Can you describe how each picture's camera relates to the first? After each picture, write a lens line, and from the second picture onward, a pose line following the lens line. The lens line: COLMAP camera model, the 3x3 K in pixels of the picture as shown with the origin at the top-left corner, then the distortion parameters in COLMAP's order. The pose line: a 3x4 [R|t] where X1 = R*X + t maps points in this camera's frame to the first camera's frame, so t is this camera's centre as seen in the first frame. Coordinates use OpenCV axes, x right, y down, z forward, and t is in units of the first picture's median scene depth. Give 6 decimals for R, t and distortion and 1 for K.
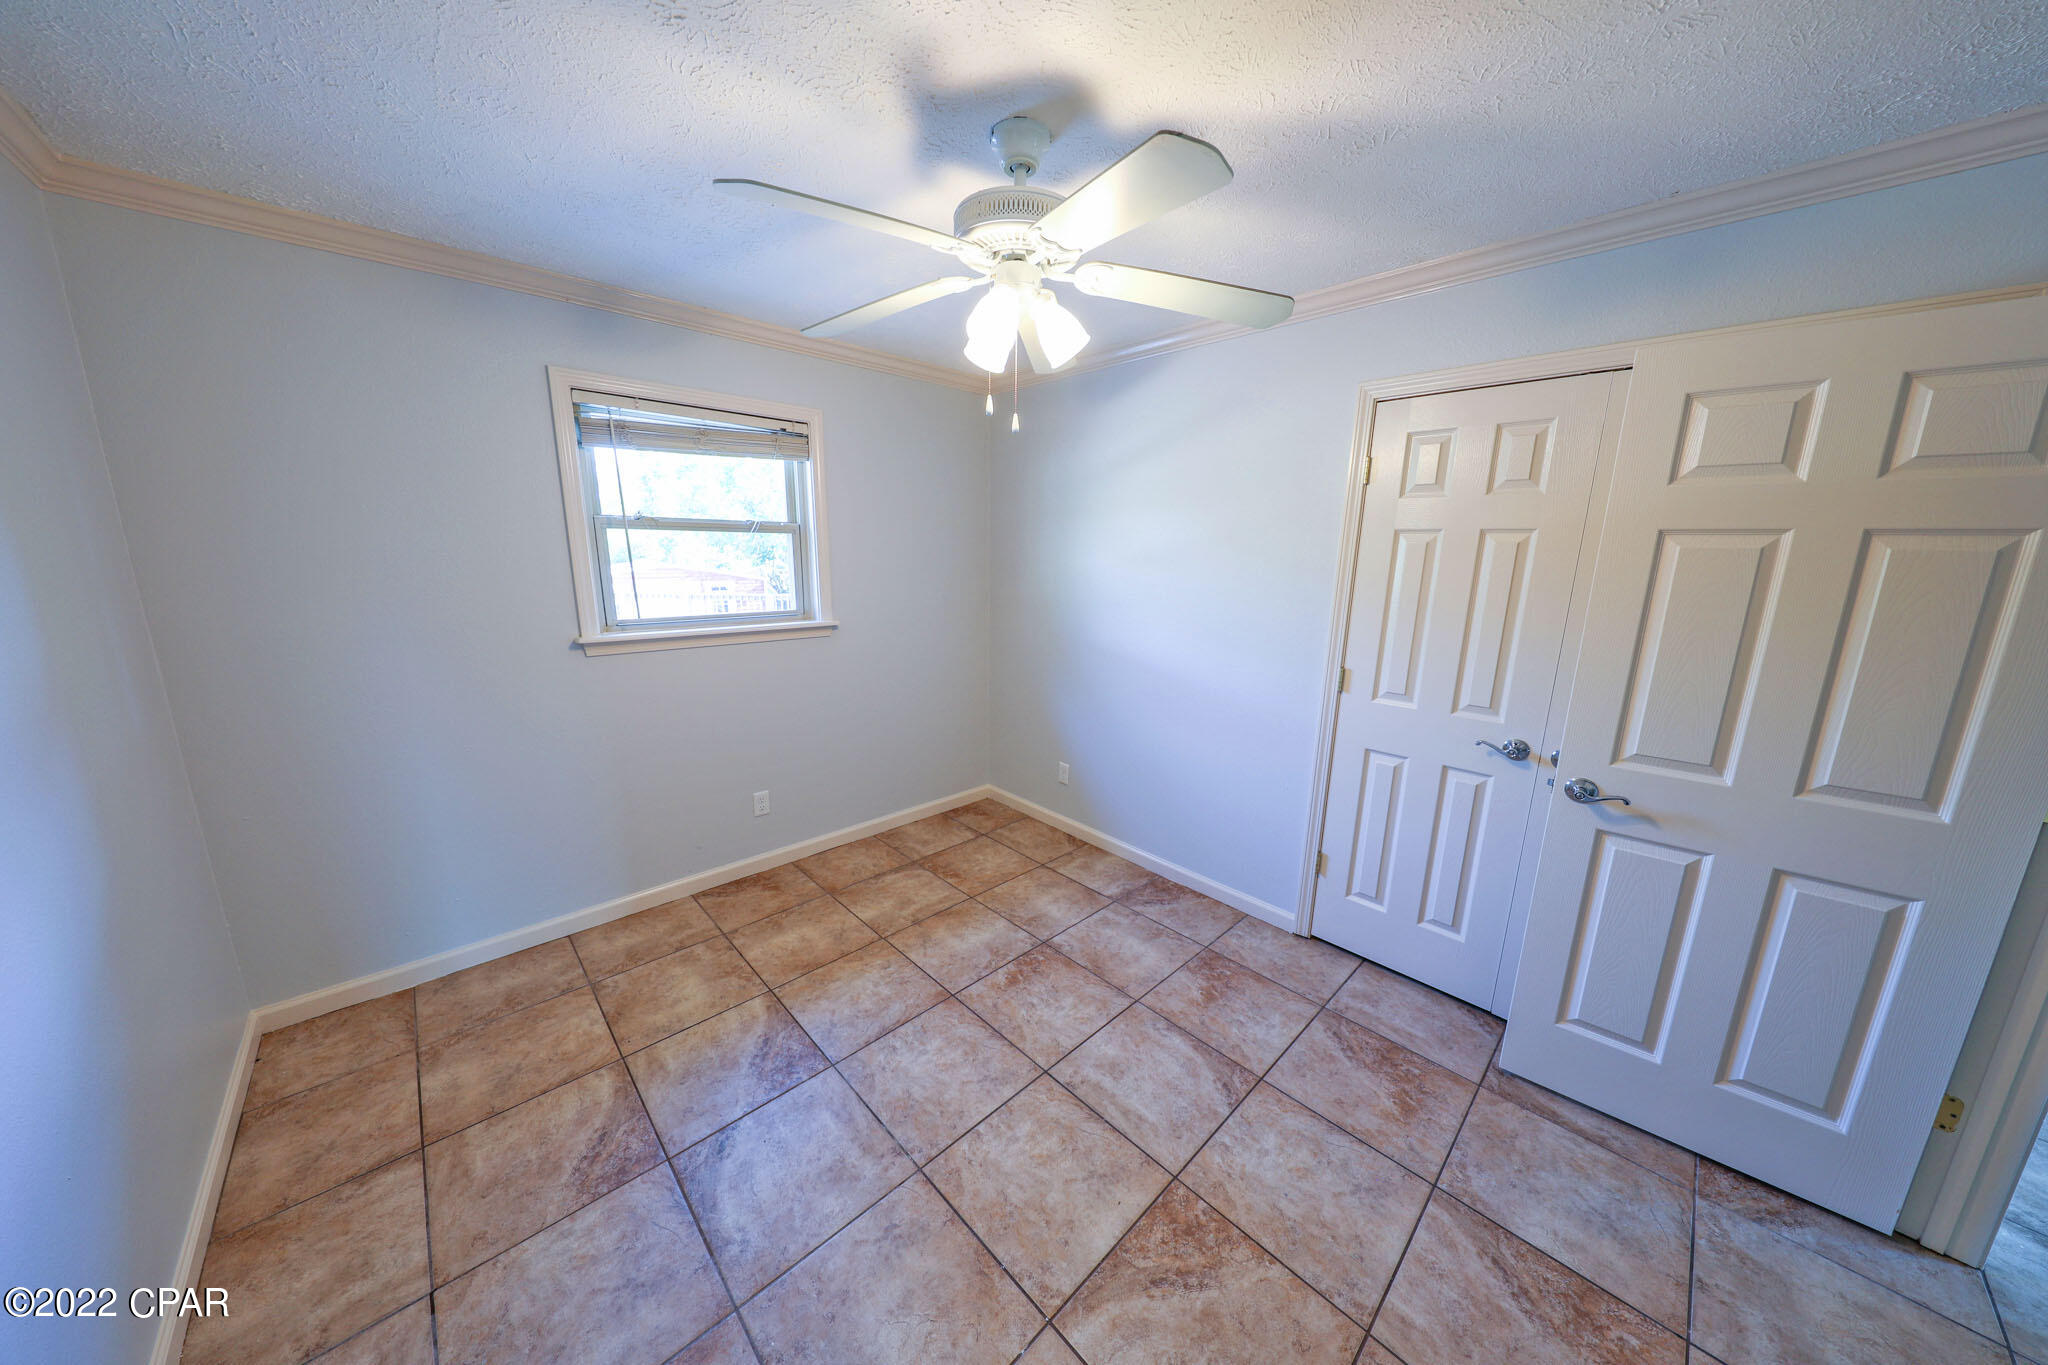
lens RADIAL K [[646.7, 0, 1015.3], [0, 646.7, 673.4], [0, 0, 1]] dist [0.001644, -0.001843]
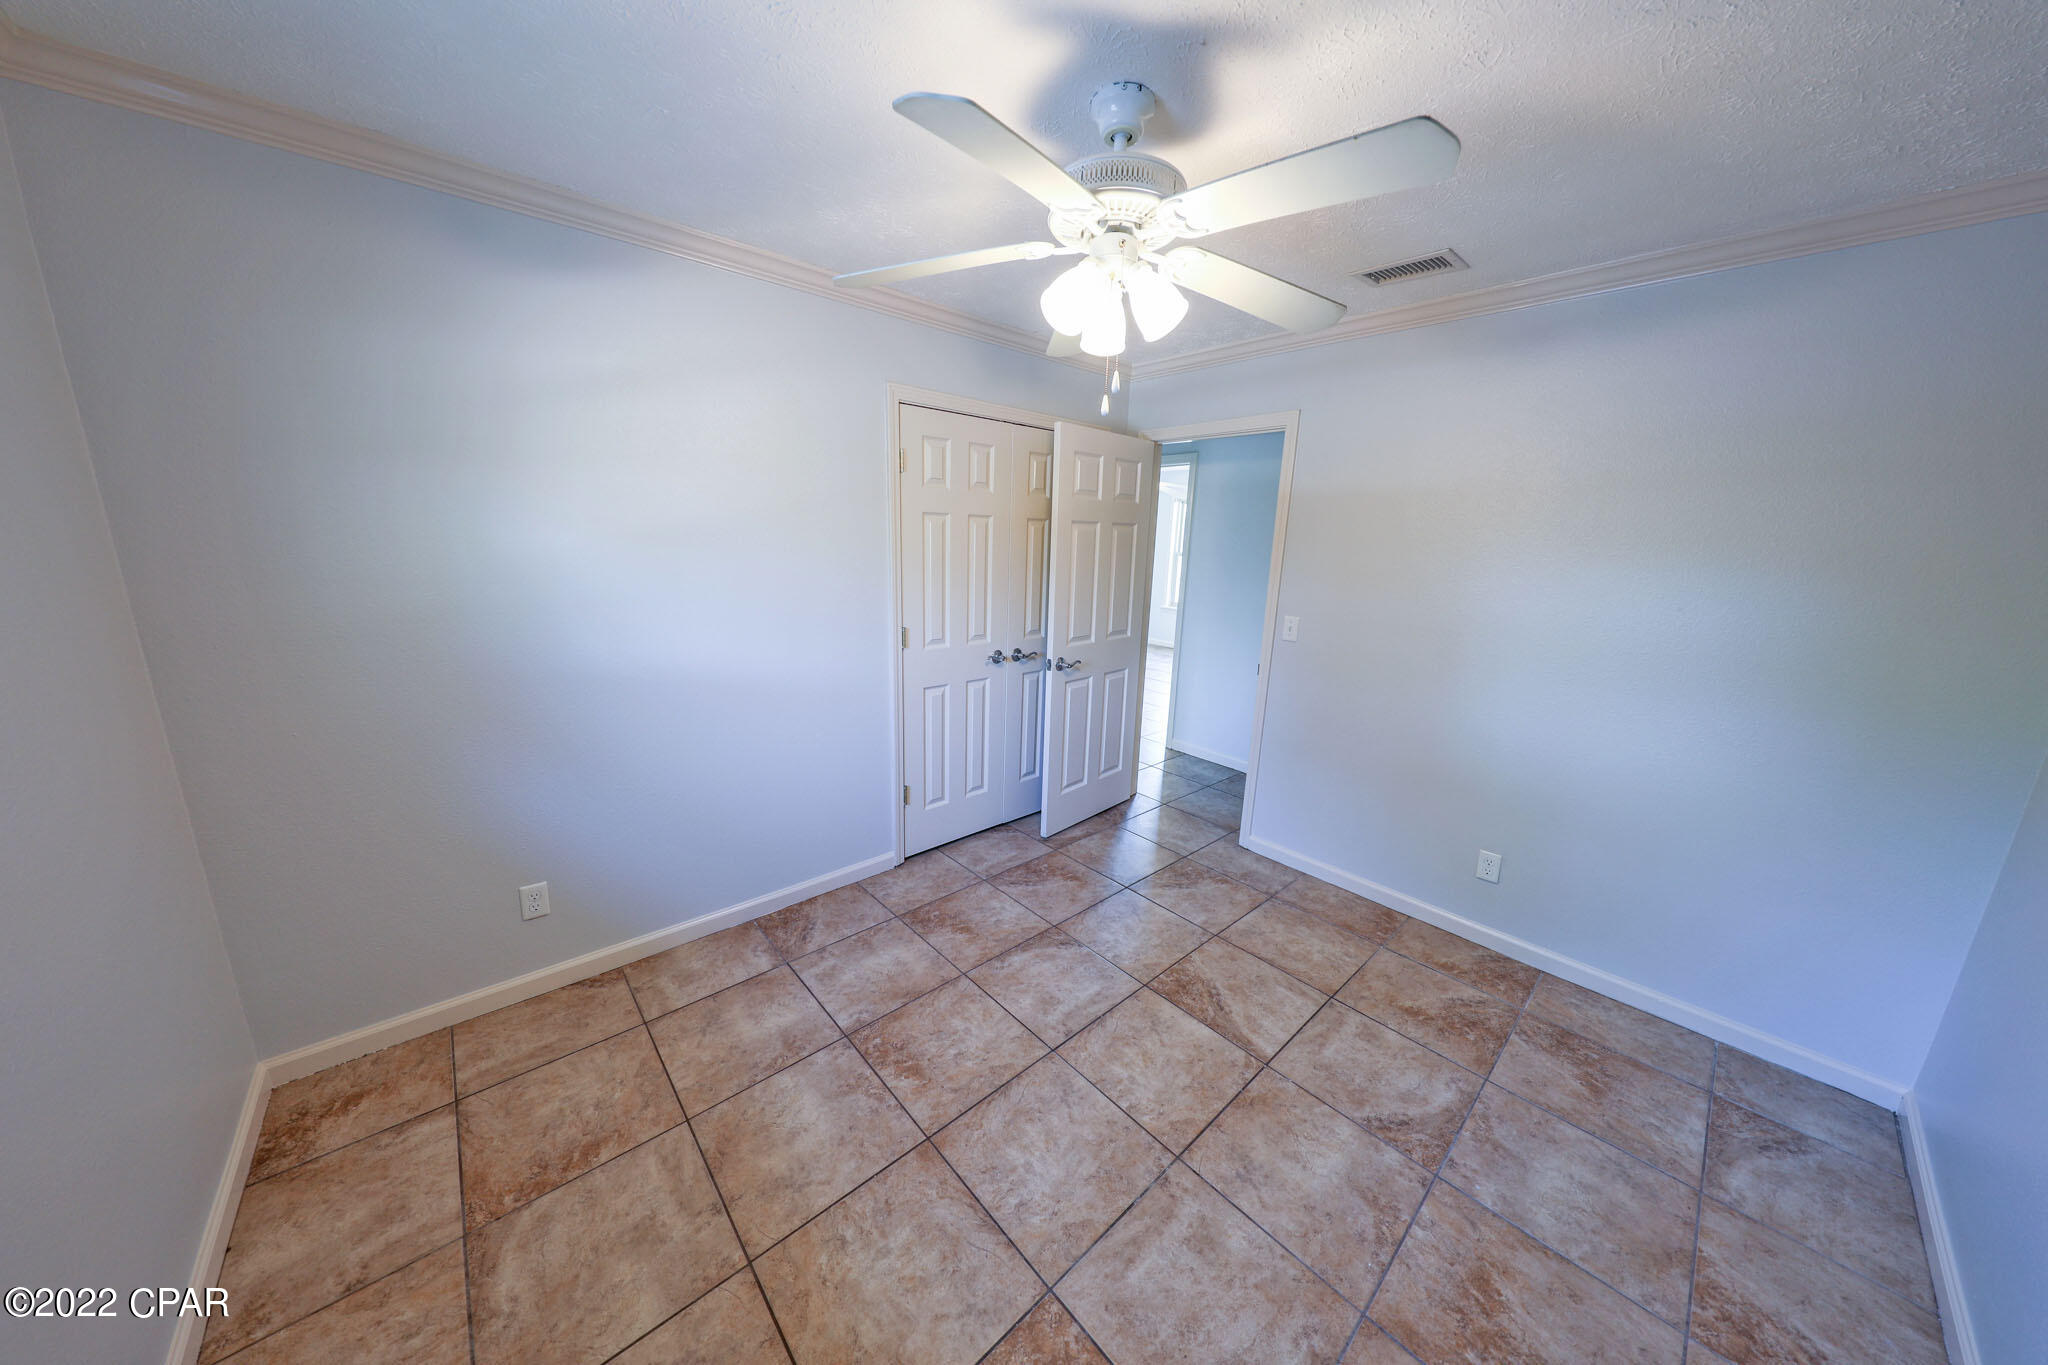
lens RADIAL K [[646.7, 0, 1024.6], [0, 646.7, 674.7], [0, 0, 1]] dist [0.001644, -0.001843]
pose [[0.028308, -0.231271, 0.972478, -0.732734], [0.165481, 0.960528, 0.223612, -0.173653], [-0.985807, 0.154596, 0.065462, 0.798089]]
